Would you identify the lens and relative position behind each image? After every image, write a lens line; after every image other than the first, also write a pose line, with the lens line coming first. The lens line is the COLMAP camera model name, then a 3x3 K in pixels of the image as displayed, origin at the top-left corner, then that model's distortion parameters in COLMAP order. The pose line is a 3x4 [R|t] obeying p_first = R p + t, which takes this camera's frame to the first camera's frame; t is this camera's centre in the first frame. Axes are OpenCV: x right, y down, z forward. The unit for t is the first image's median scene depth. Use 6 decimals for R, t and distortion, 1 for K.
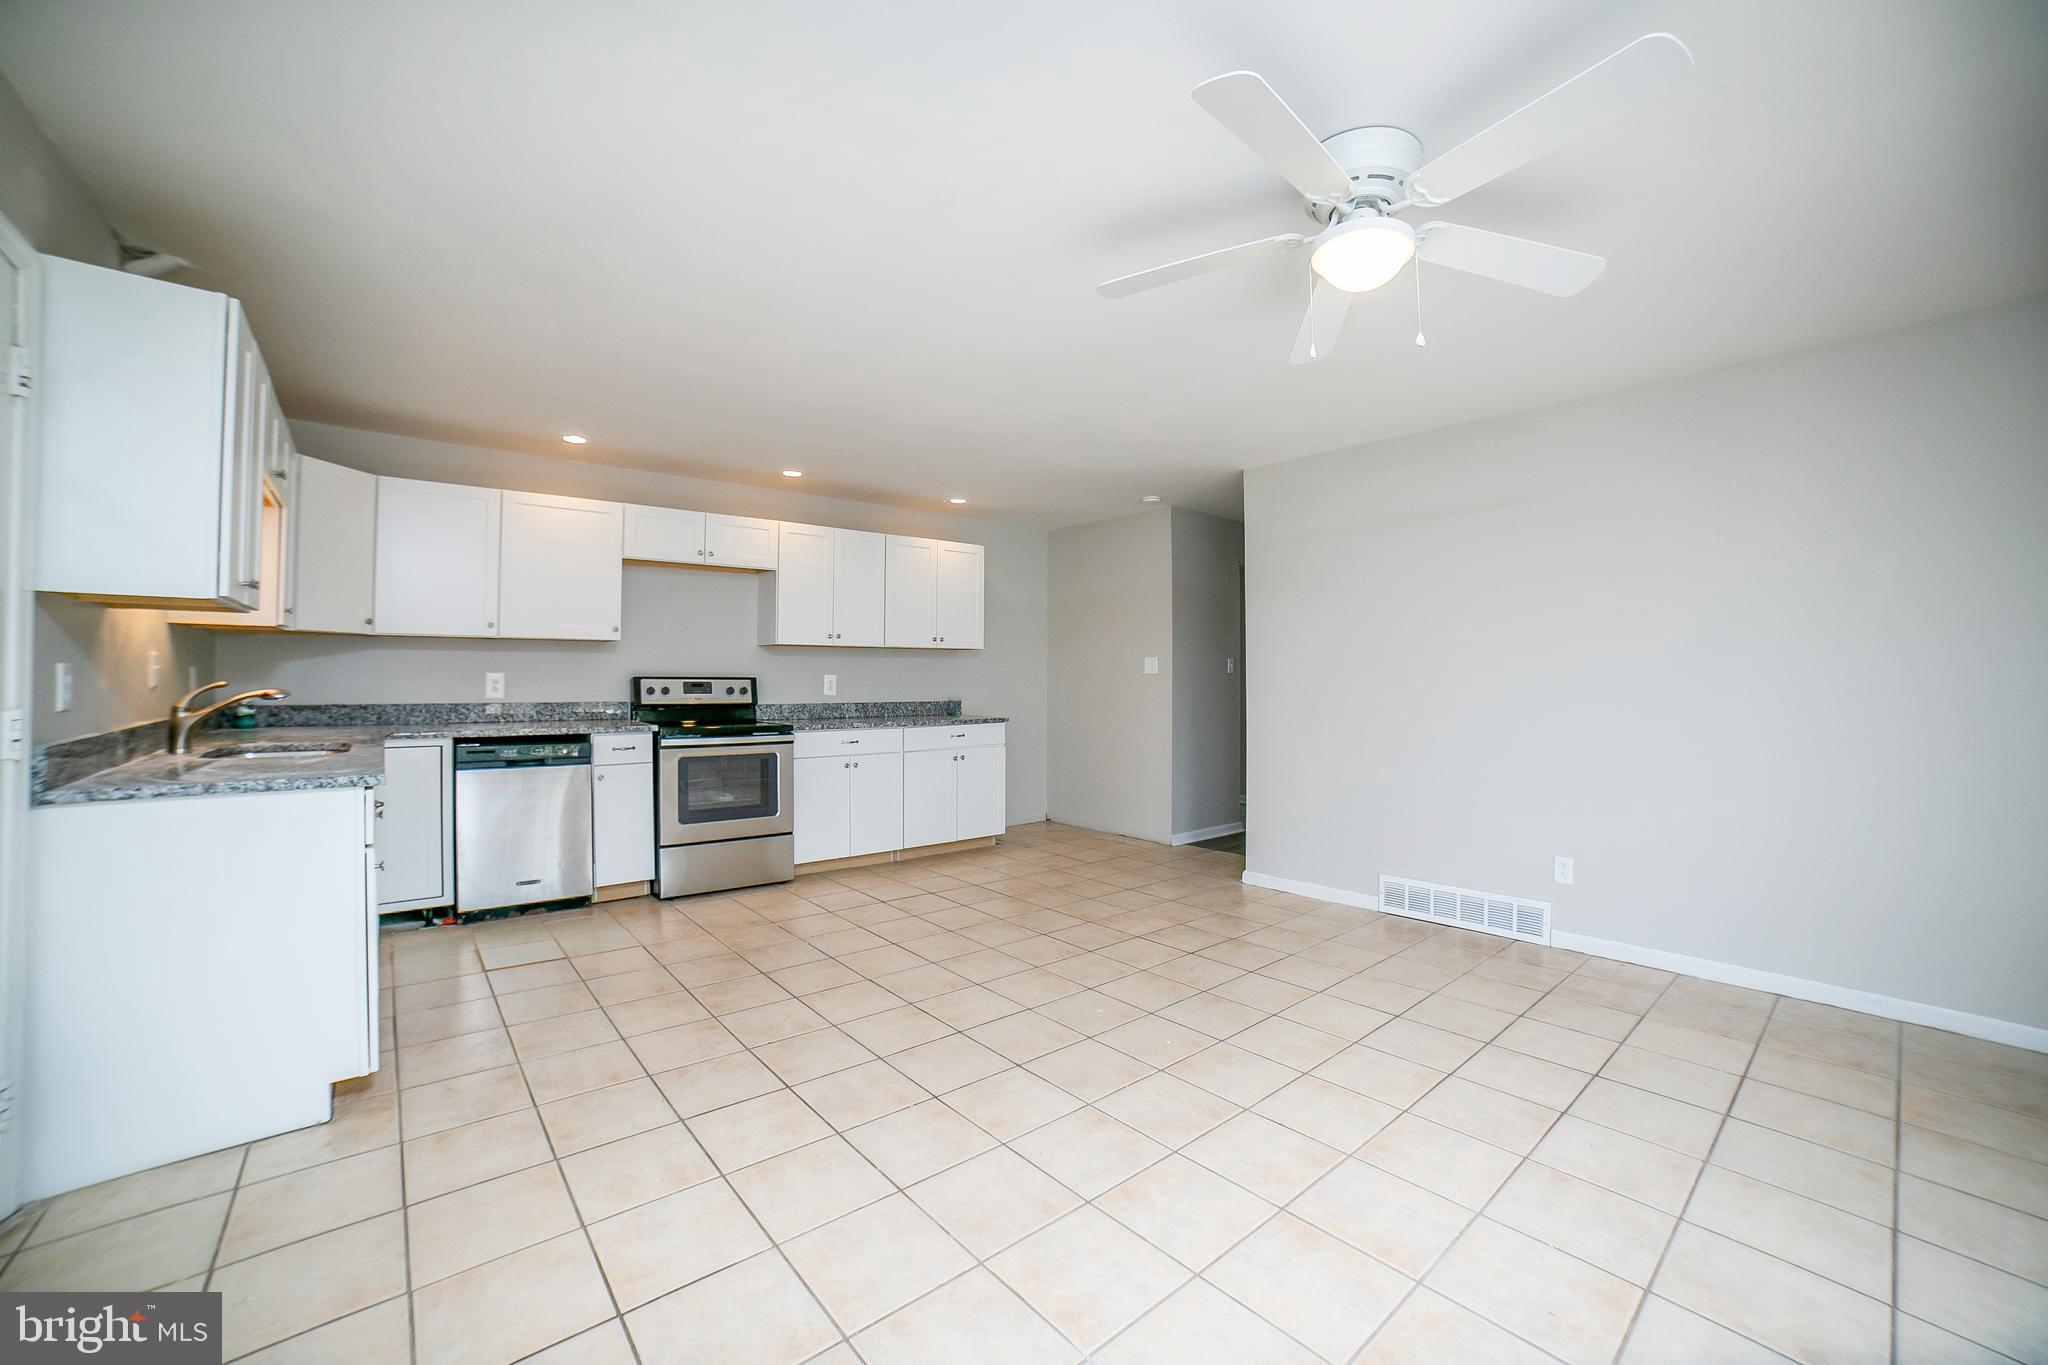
lens RADIAL K [[813.7, 0, 1016.5], [0, 813.7, 665.1], [0, 0, 1]] dist [-0.114126, 0.040321]
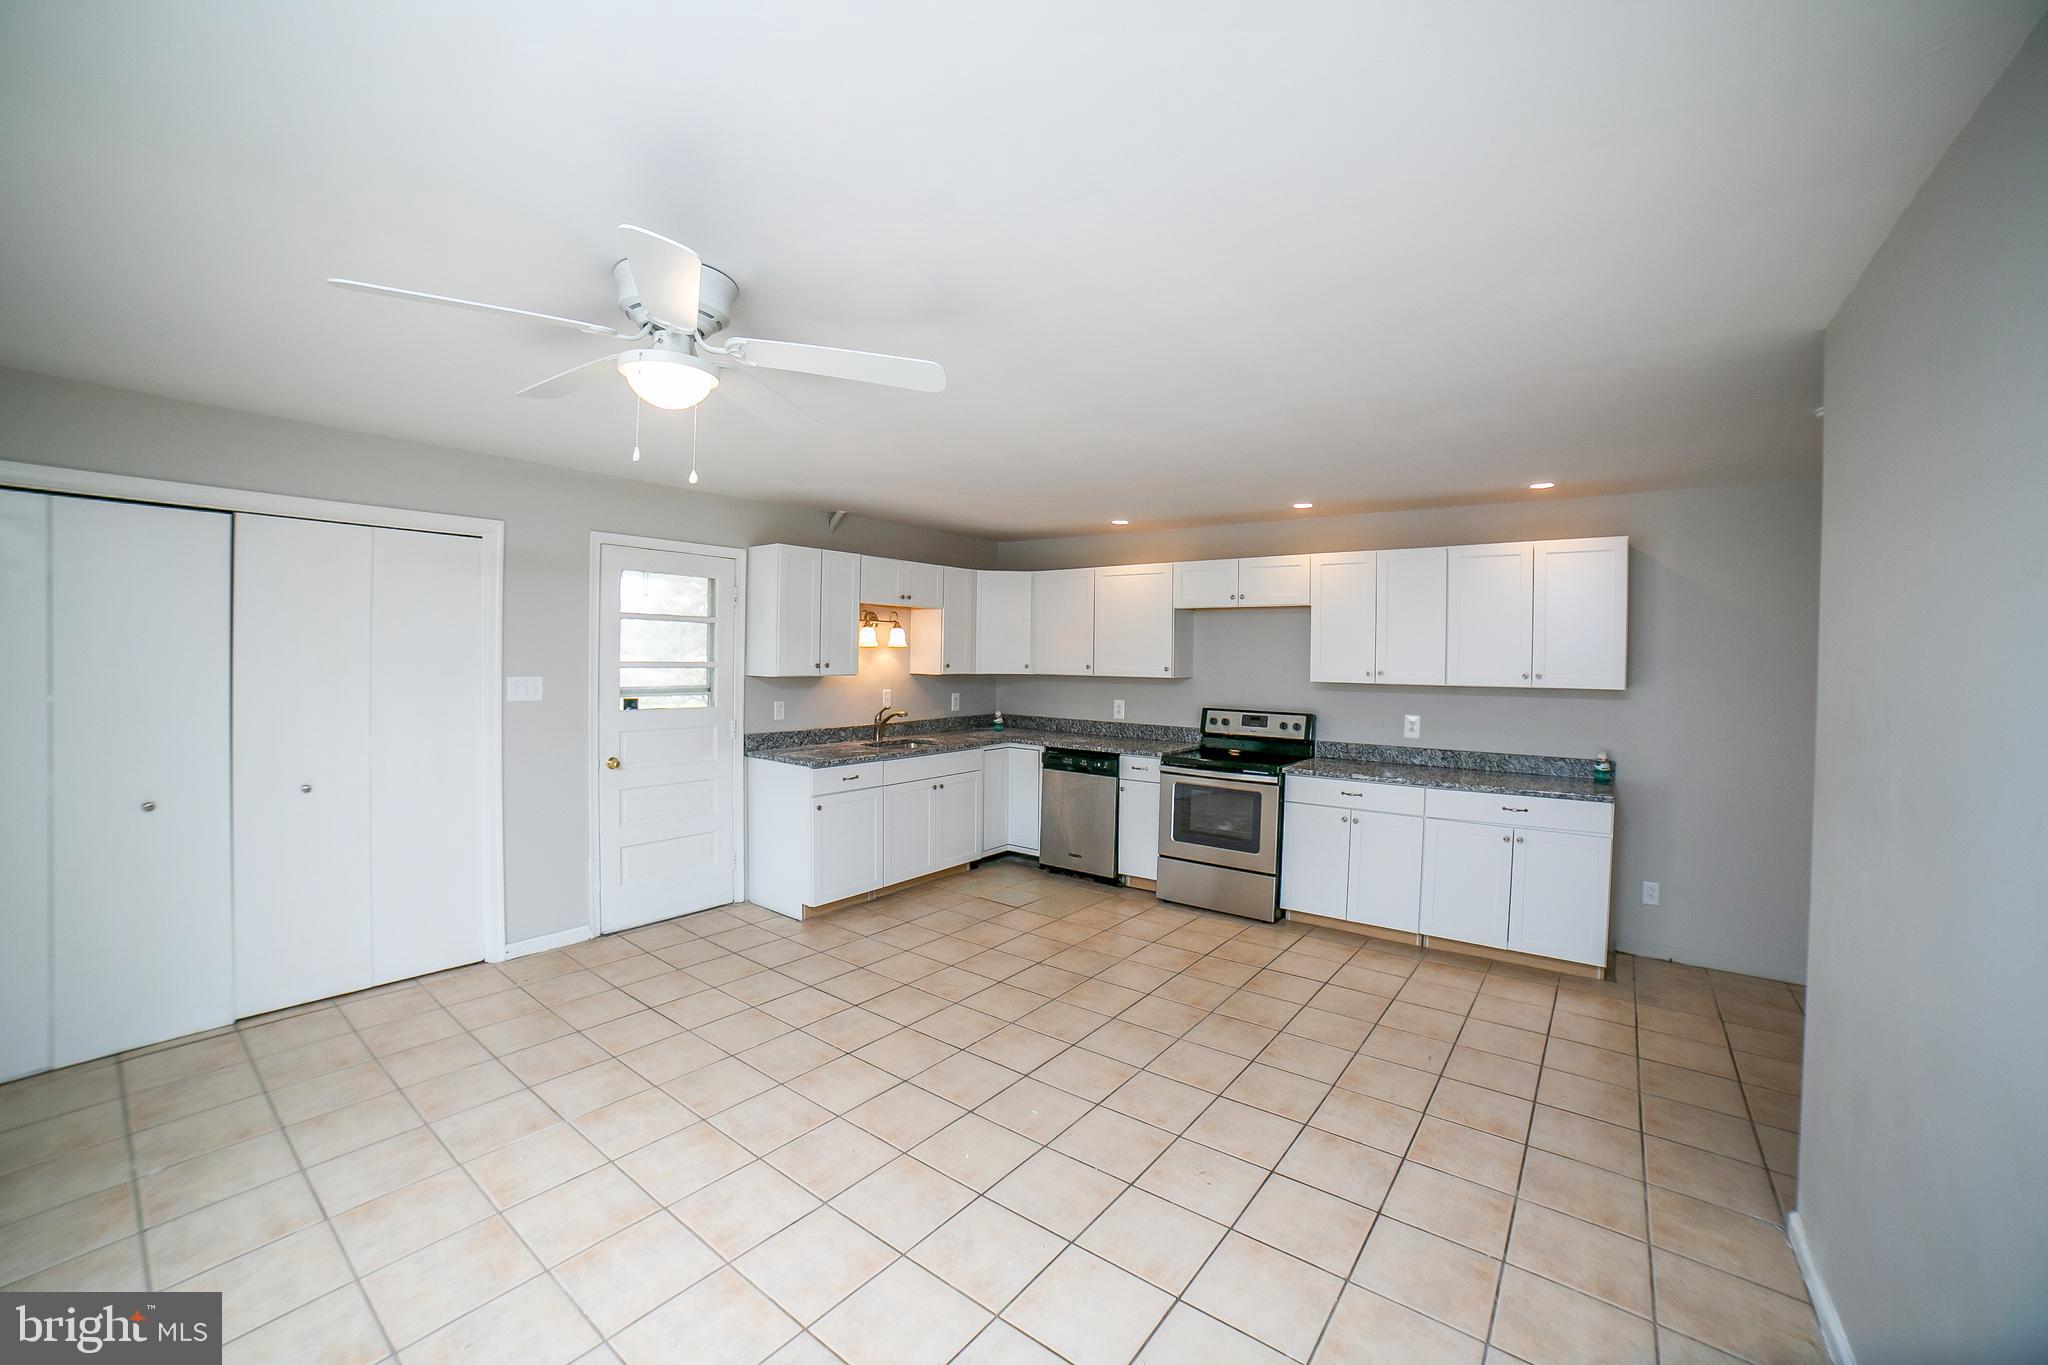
lens RADIAL K [[813.7, 0, 1016.5], [0, 813.7, 665.1], [0, 0, 1]] dist [-0.114126, 0.040321]
pose [[0.210847, 0.012305, -0.977442, 0.643758], [0.001554, 0.999915, 0.012923, -0.066634], [0.977518, -0.004244, 0.210810, 0.508726]]
